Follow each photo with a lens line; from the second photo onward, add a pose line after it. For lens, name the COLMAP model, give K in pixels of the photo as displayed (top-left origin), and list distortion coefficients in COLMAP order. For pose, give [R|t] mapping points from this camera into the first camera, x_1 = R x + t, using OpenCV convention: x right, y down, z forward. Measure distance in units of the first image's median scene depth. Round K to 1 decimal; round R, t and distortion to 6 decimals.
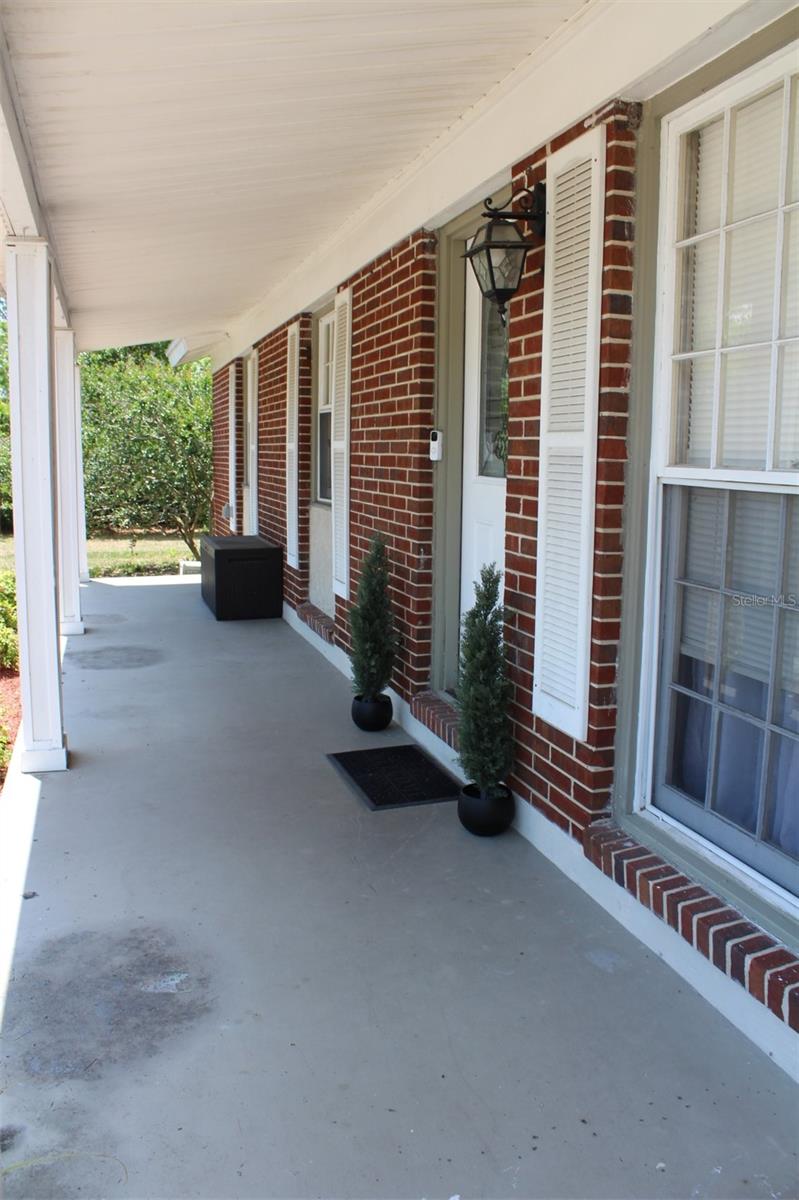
lens RADIAL K [[988.2, 0, 399.5], [0, 988.2, 600.0], [0, 0, 1]] dist [-0.158867, 0.134617]
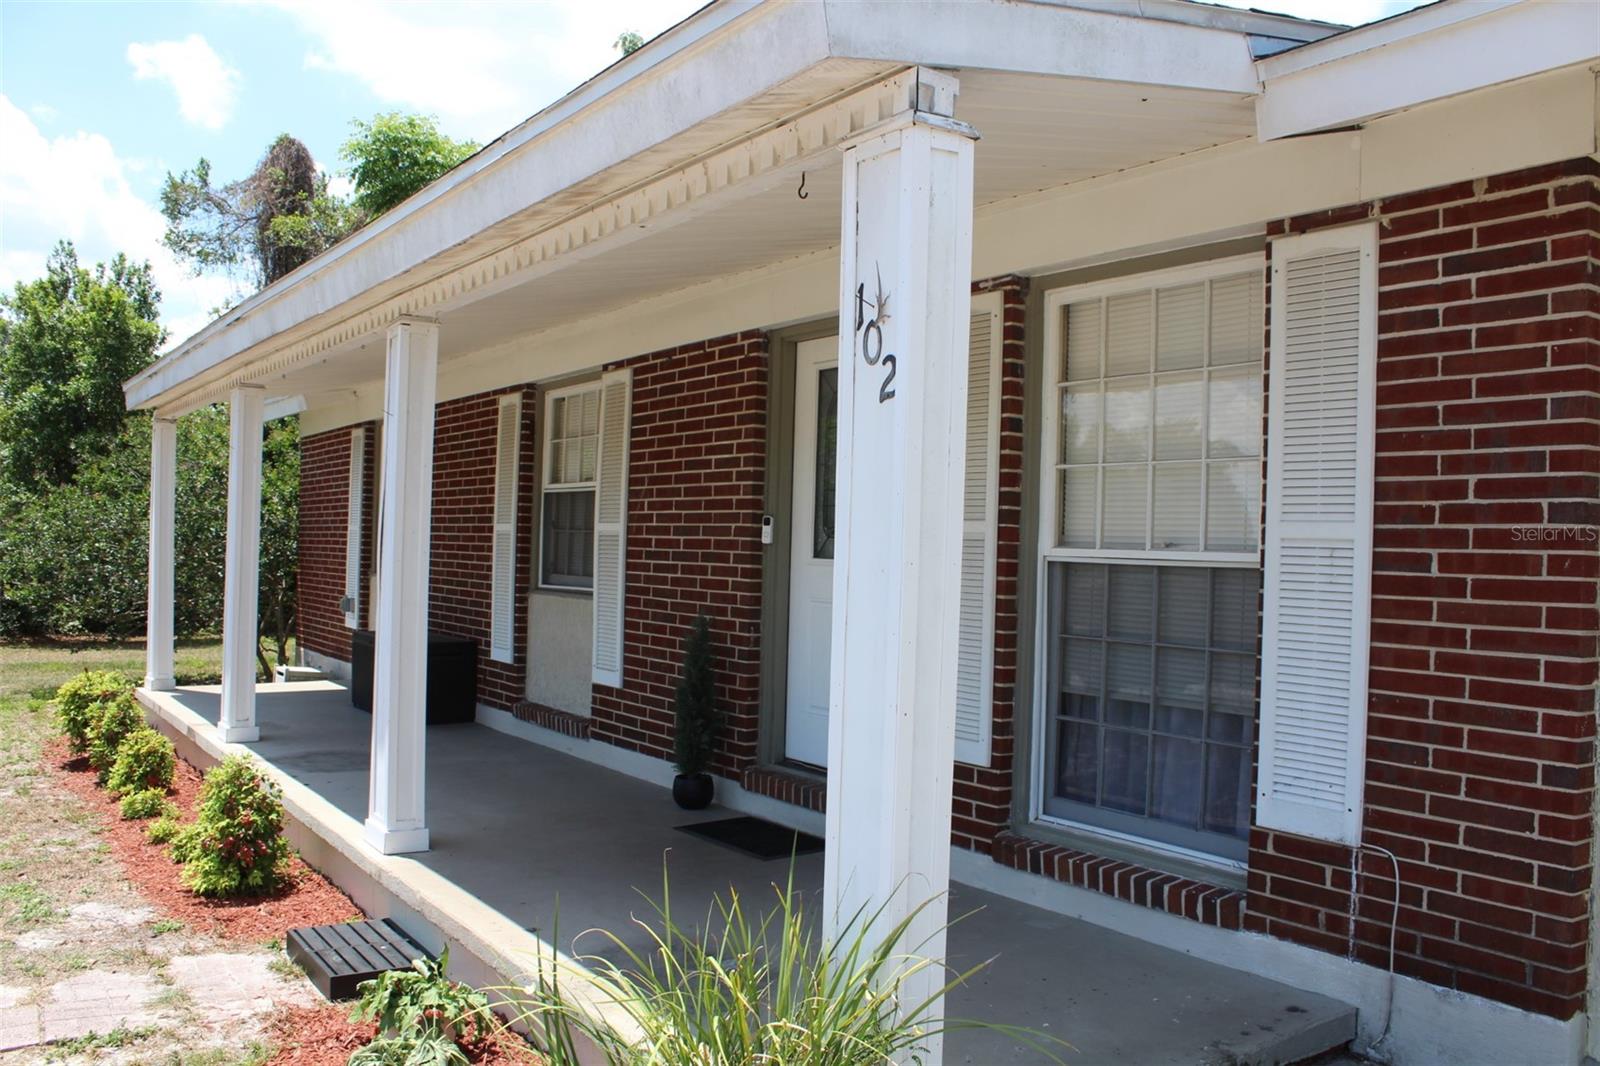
lens RADIAL K [[1317.6, 0, 803.0], [0, 1317.6, 547.8], [0, 0, 1]] dist [-0.158867, 0.134617]
pose [[0.948023, 0.017354, 0.317728, -0.563290], [0.028954, 0.989665, -0.140447, 0.094967], [-0.316881, 0.142347, 0.937723, -0.516282]]
